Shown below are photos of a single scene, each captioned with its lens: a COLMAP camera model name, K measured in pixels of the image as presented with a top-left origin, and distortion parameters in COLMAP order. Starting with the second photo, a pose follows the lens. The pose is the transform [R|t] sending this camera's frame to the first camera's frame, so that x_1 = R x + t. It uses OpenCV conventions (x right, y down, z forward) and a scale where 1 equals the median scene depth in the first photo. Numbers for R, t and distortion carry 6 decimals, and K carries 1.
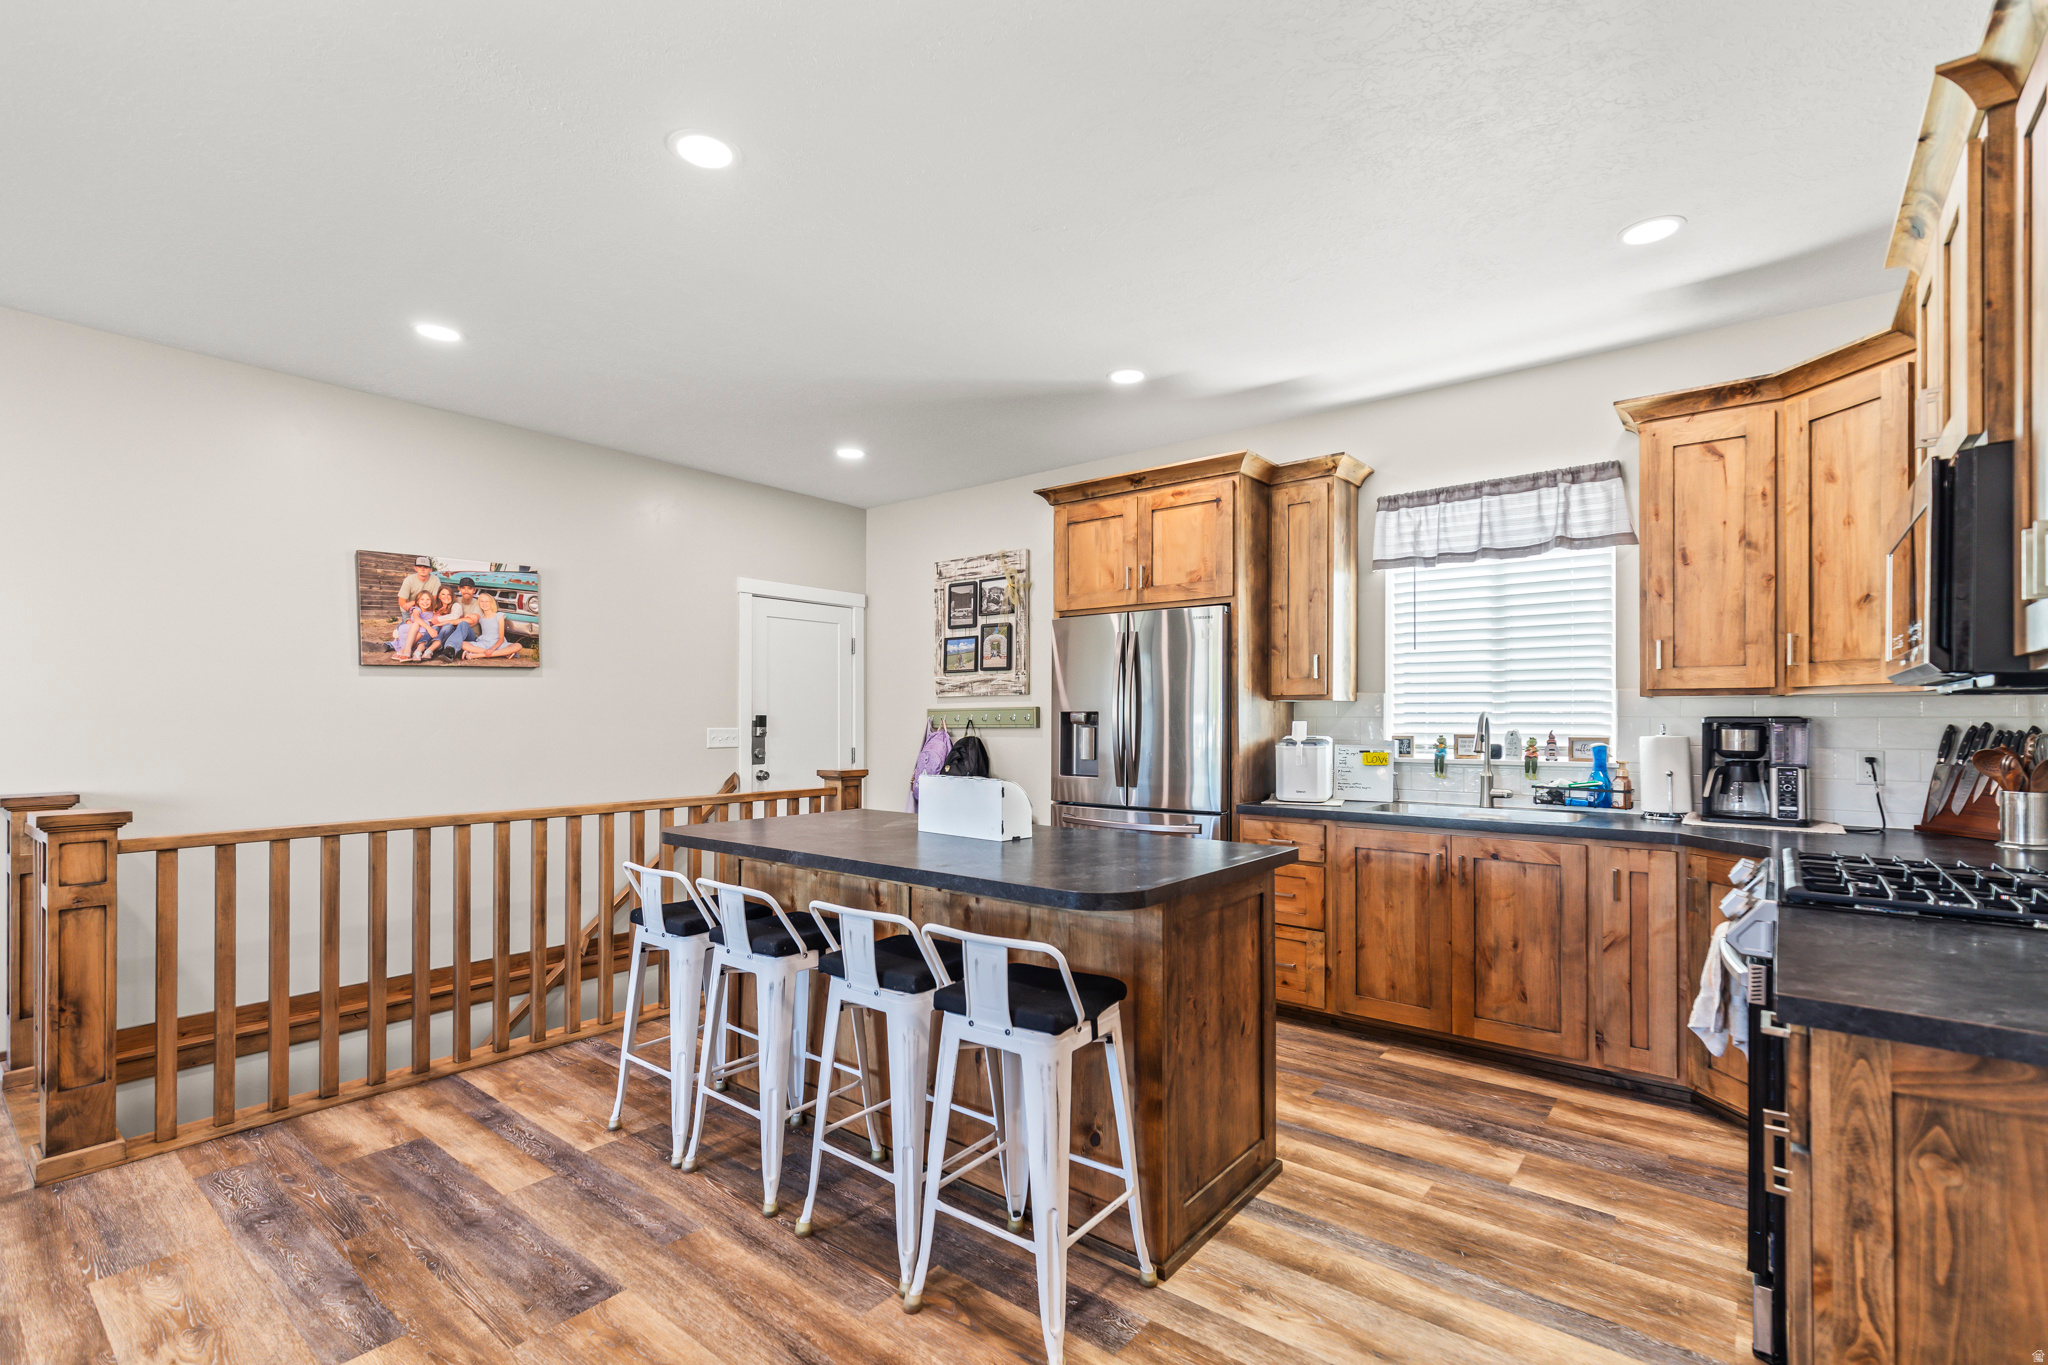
lens RADIAL K [[926.5, 0, 1016.8], [0, 926.5, 715.2], [0, 0, 1]] dist [-0.002164, -0.000332]
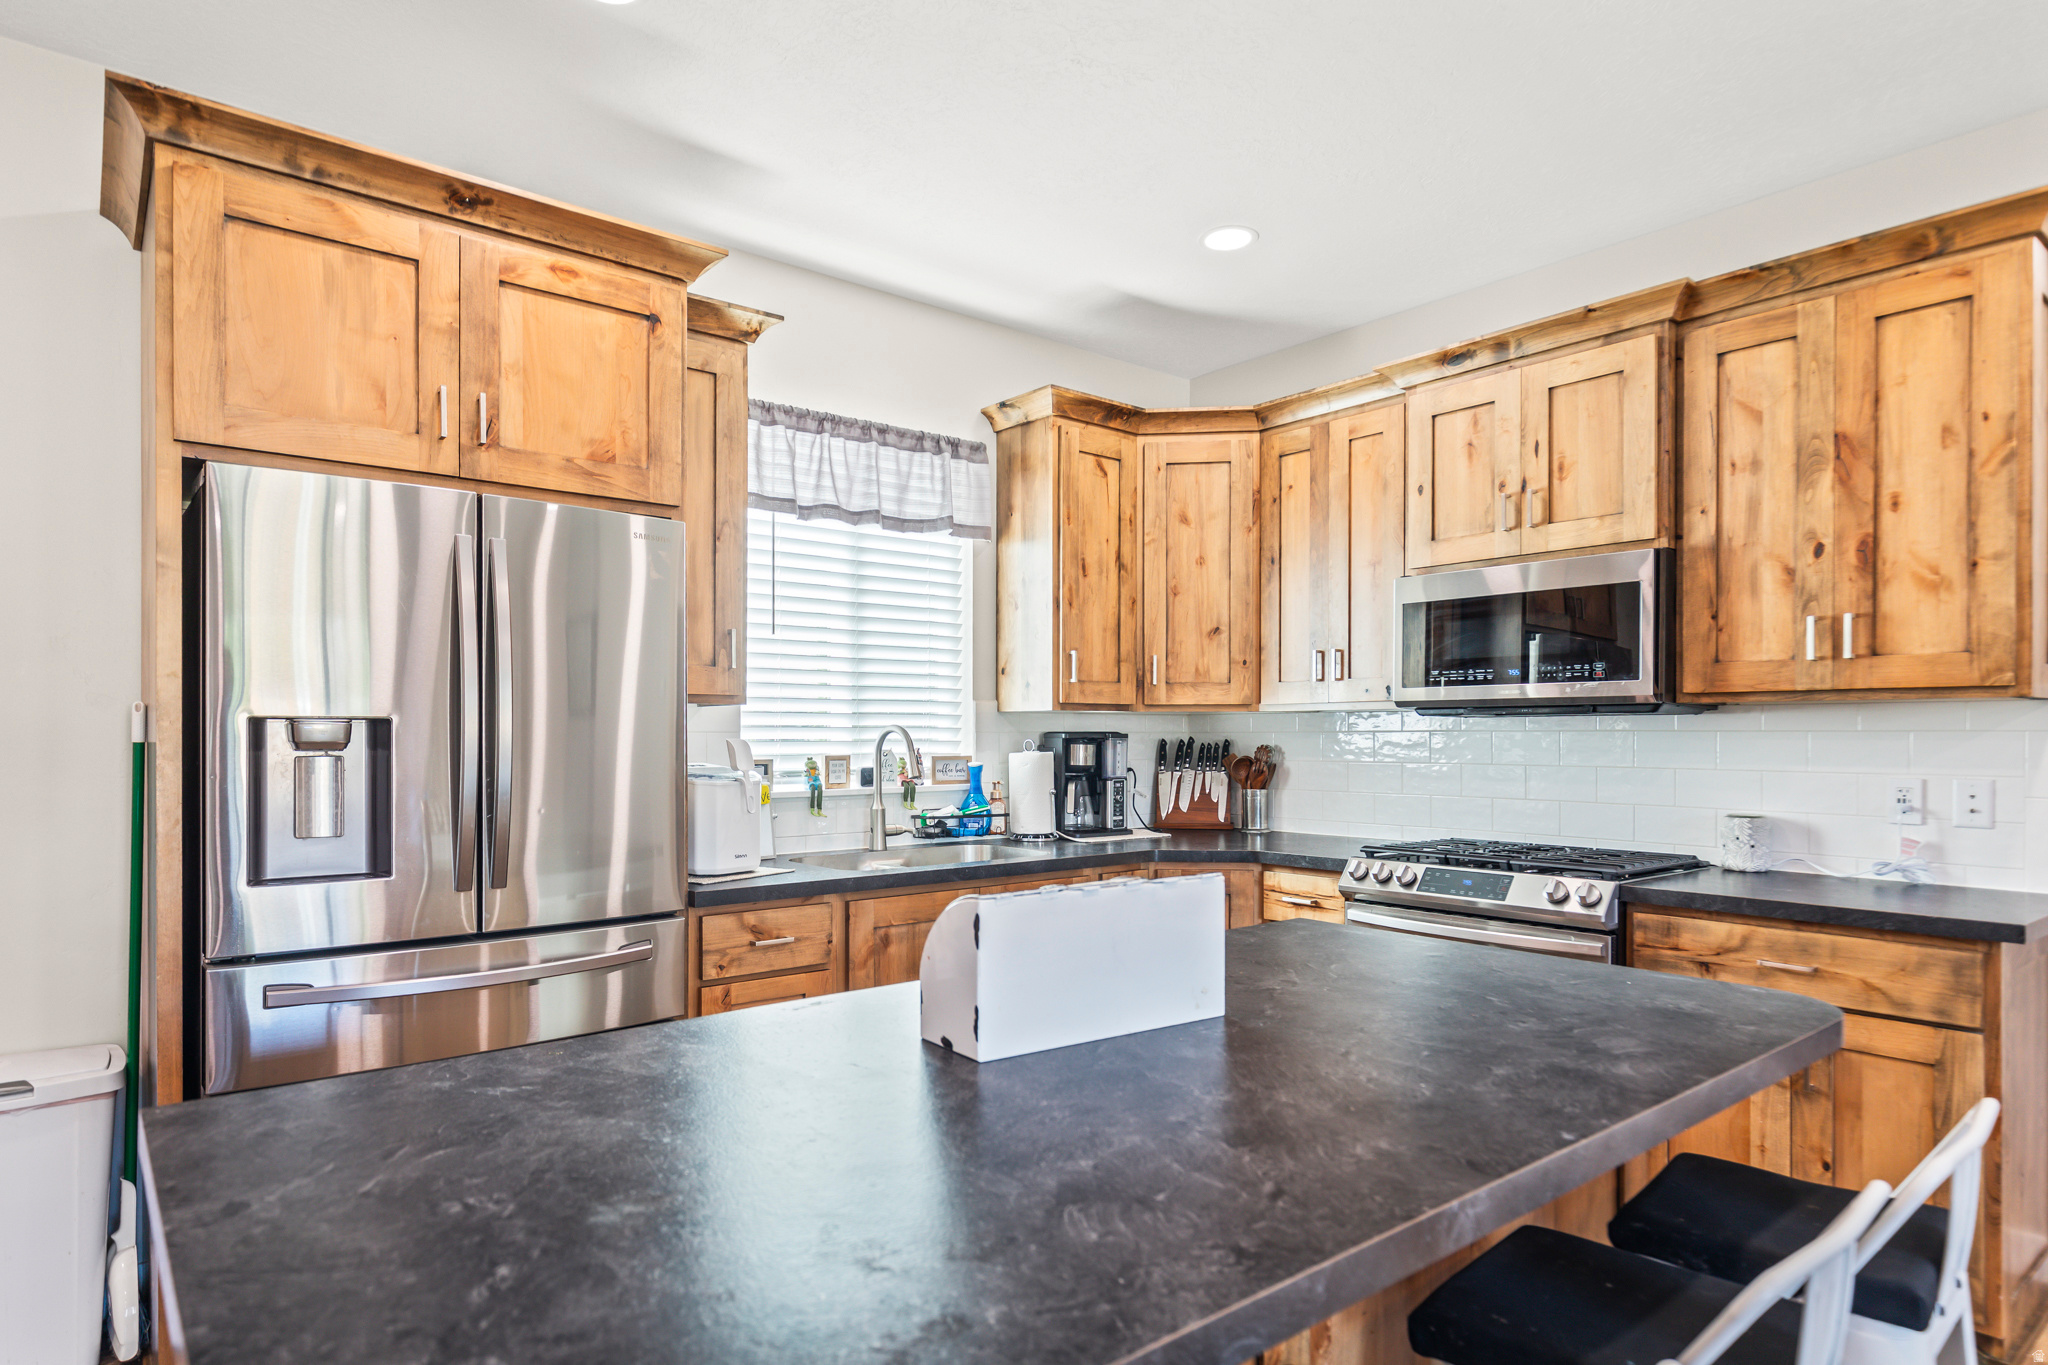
lens RADIAL K [[1142.5, 0, 1005.5], [0, 1142.5, 738.6], [0, 0, 1]] dist [0.005768, -0.001076]
pose [[0.203366, -0.002945, 0.979098, -0.477939], [-0.002528, 0.999991, 0.003533, 0.004588], [-0.979100, -0.003194, 0.203356, 0.849037]]
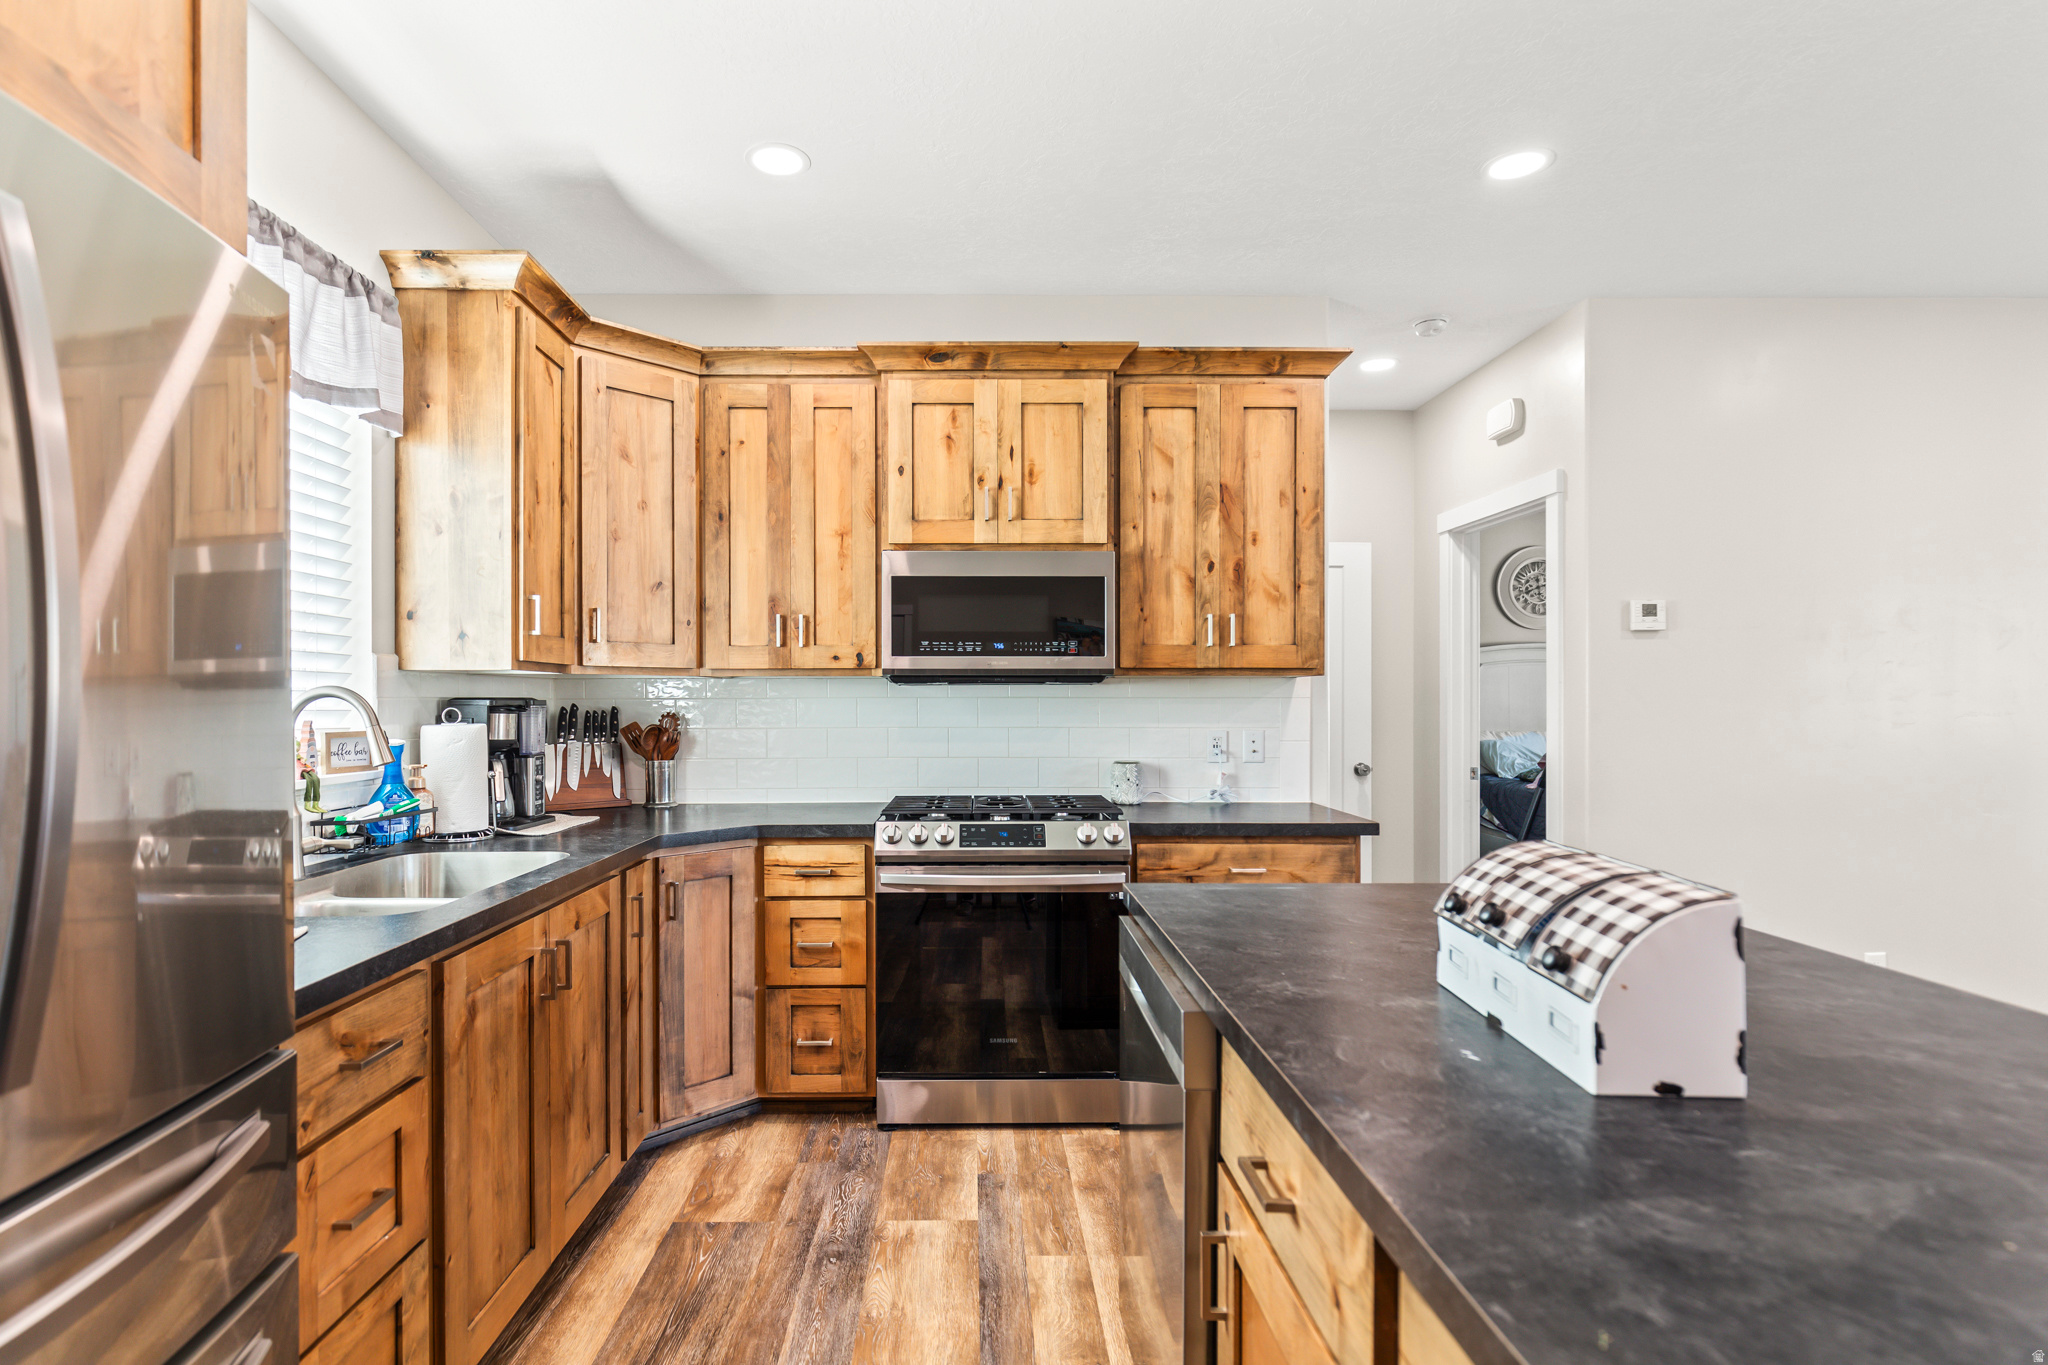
lens RADIAL K [[1028.7, 0, 976.0], [0, 1028.7, 706.1], [0, 0, 1]] dist [0.000780, 0.001220]
pose [[-0.634235, -0.002297, 0.773137, -0.184880], [-0.000149, 0.999996, 0.002849, 0.006047], [-0.773140, 0.001691, -0.634233, 1.283965]]
